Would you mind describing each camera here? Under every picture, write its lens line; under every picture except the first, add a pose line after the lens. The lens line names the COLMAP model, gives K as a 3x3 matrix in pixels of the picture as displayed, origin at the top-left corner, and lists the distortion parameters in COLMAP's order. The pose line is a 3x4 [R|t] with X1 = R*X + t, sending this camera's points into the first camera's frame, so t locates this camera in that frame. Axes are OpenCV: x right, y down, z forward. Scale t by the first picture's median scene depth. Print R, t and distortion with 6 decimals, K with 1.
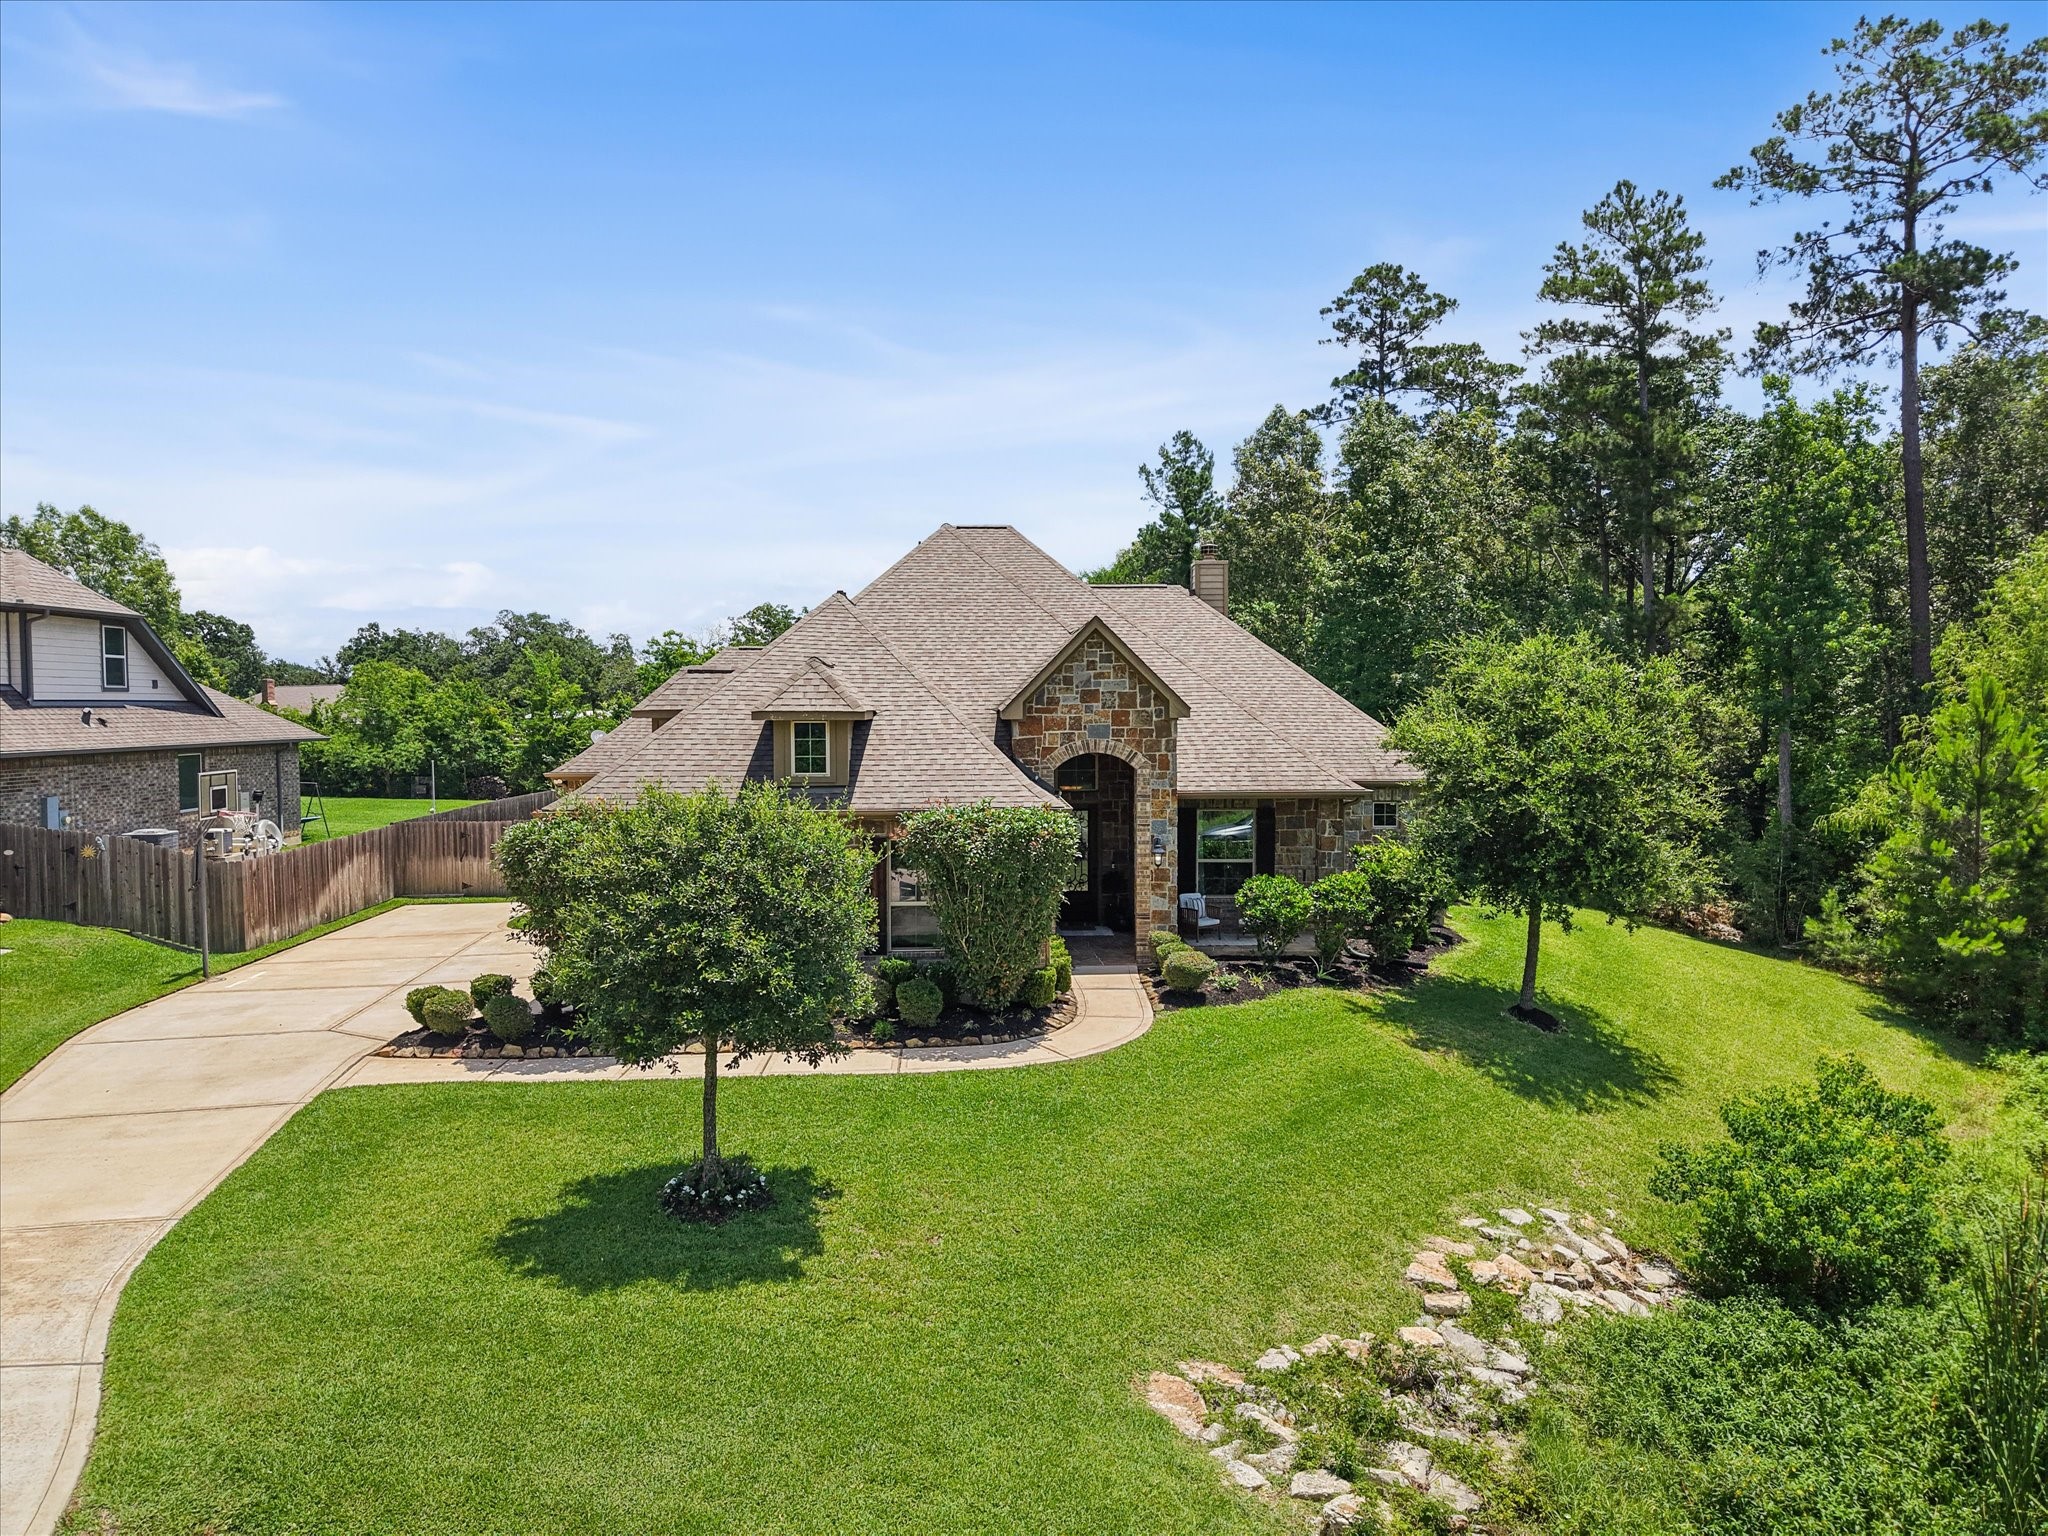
lens RADIAL K [[1384.5, 0, 1005.0], [0, 1384.5, 753.6], [0, 0, 1]] dist [0.102384, -0.150132]
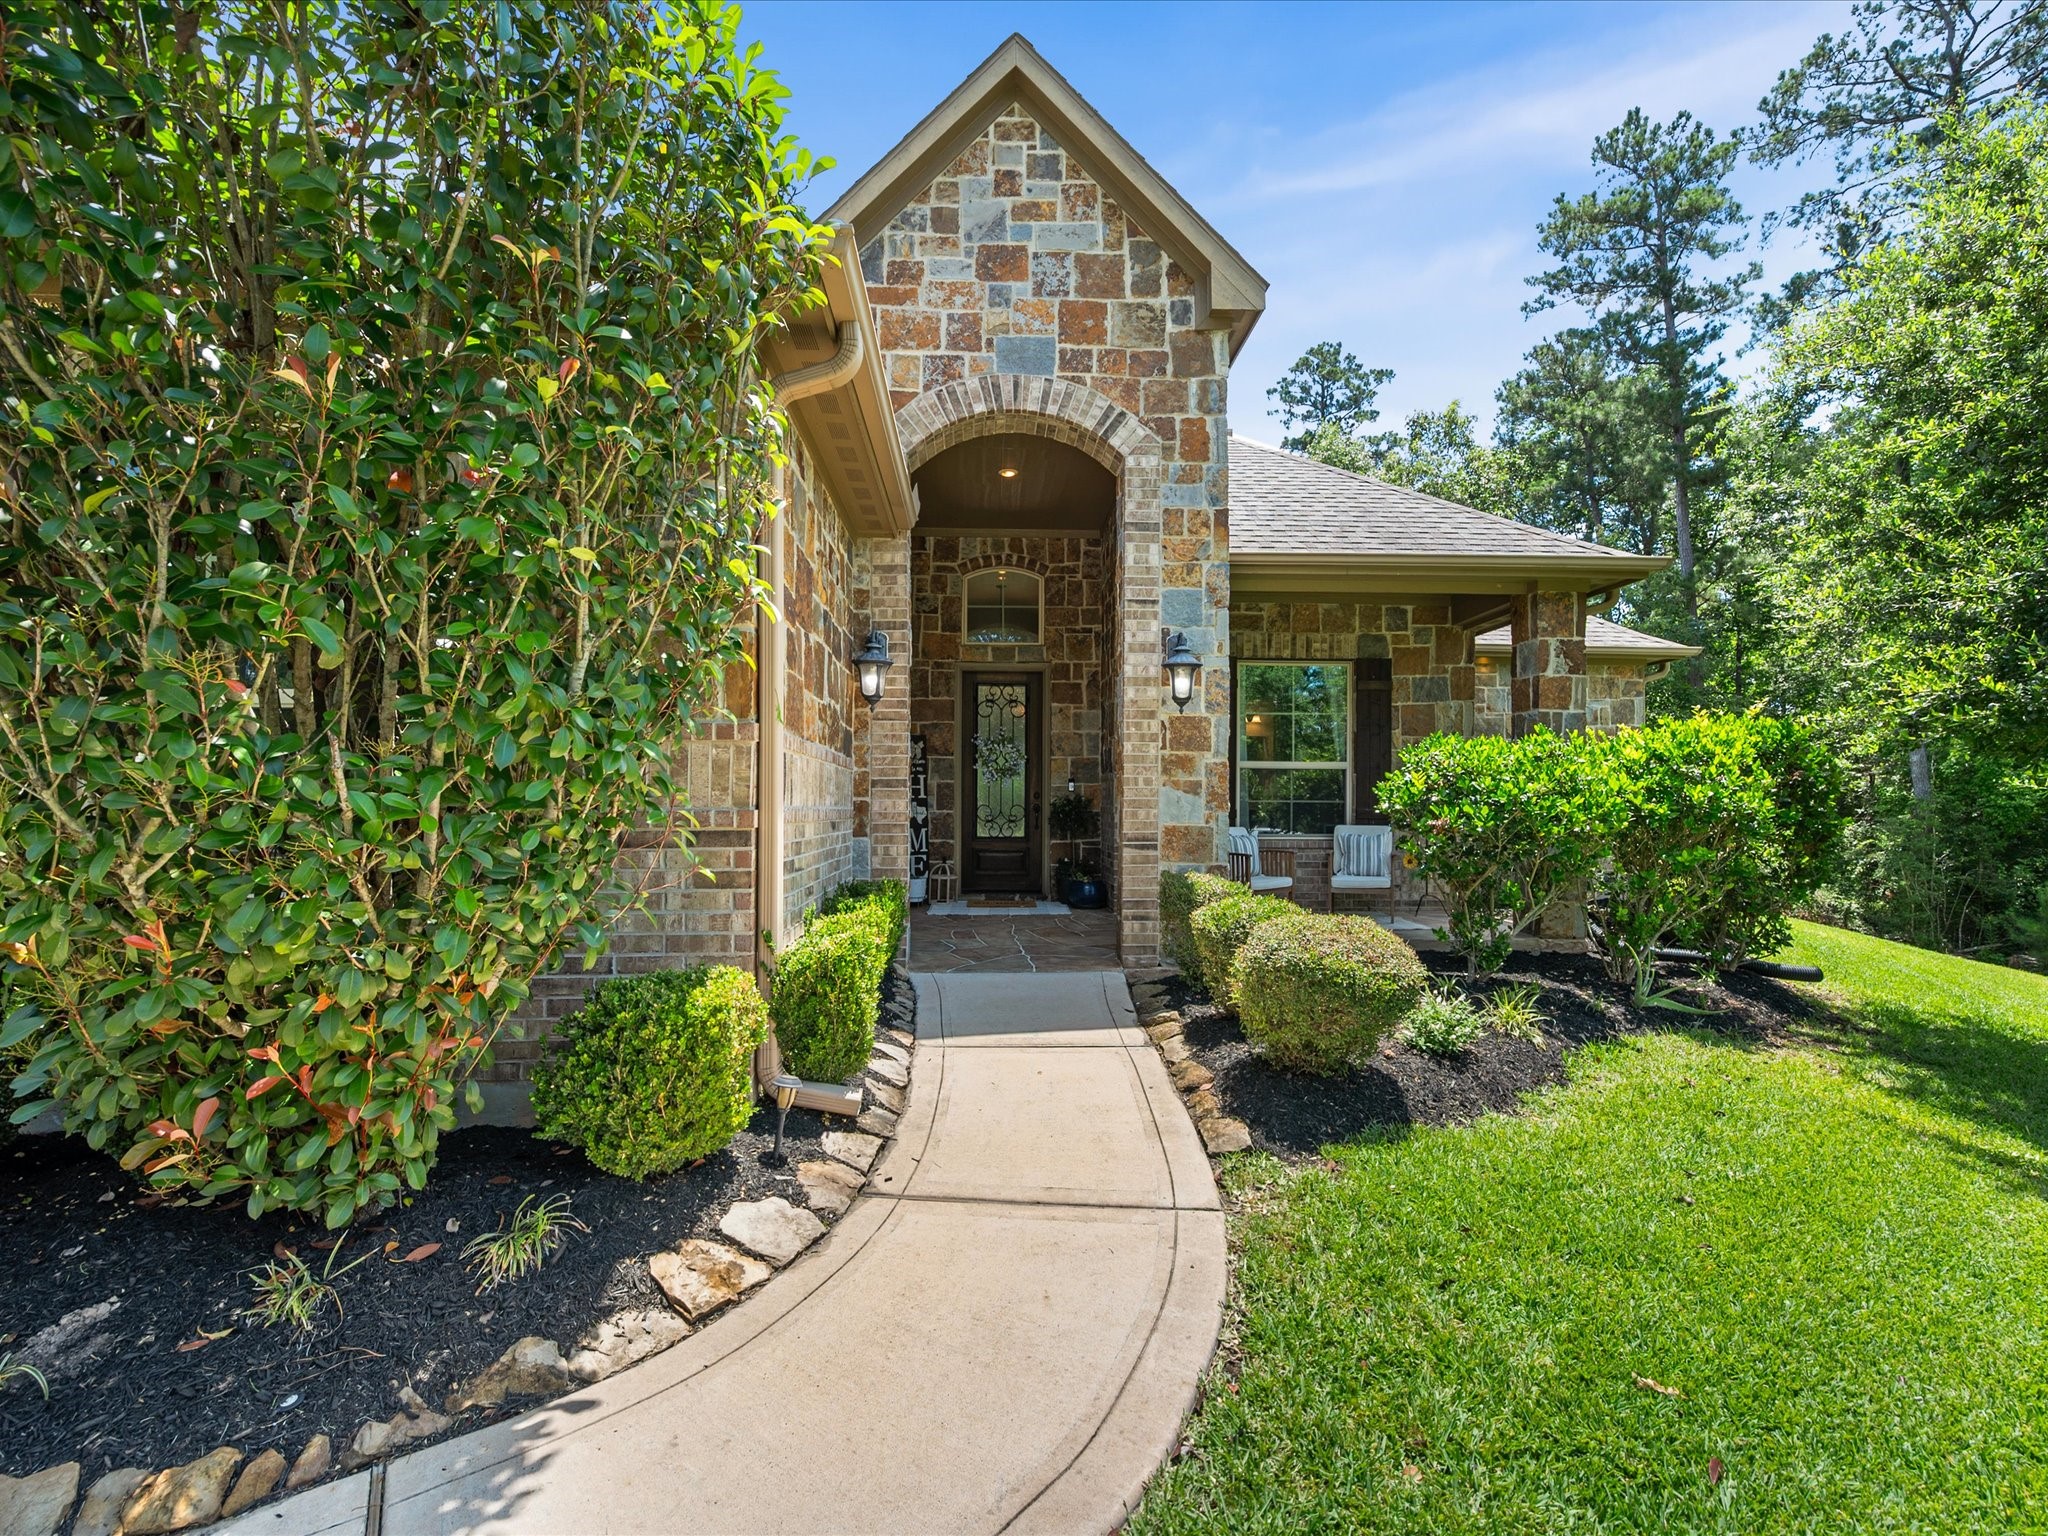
lens RADIAL K [[940.2, 0, 1033.1], [0, 940.2, 767.0], [0, 0, 1]] dist [0.000686, 0.004666]
pose [[0.999758, 0.007497, 0.020692, 0.063260], [-0.005889, 0.997038, -0.076690, 0.113883], [-0.021205, 0.076549, 0.996840, 0.725801]]
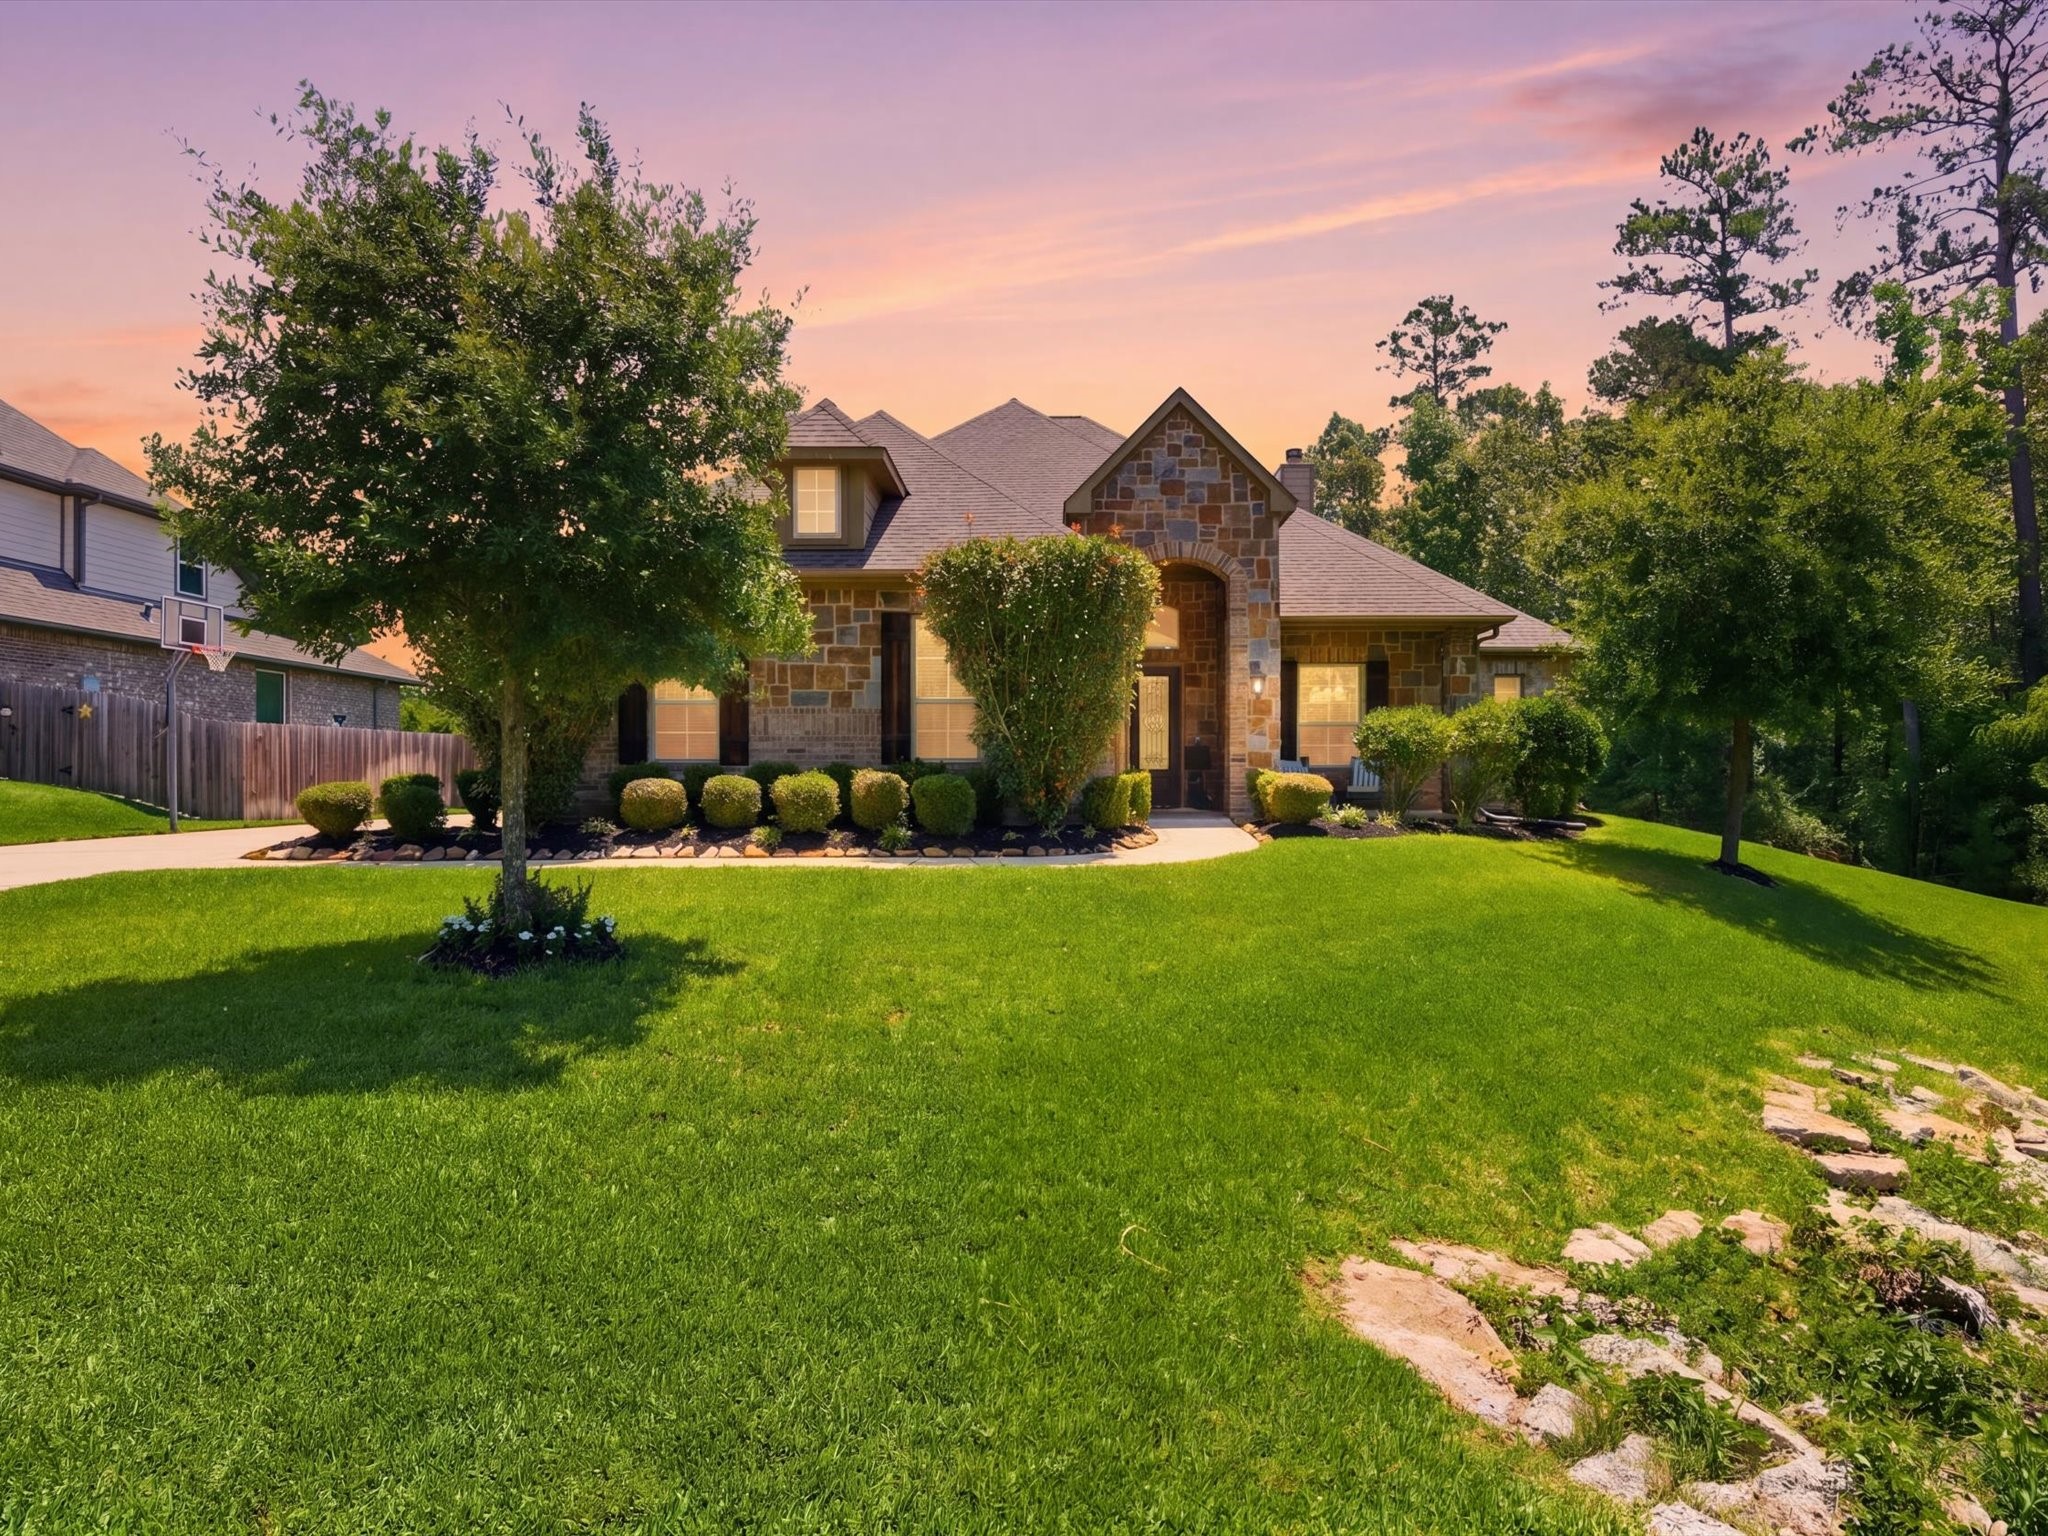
lens RADIAL K [[1139.0, 0, 1024.0], [0, 1139.0, 768.0], [0, 0, 1]] dist [-0.003270, -0.000501]
pose [[0.998280, 0.005526, -0.058361, 0.013142], [-0.008370, 0.998784, -0.048595, 0.152859], [0.058021, 0.048999, 0.997112, 0.318350]]
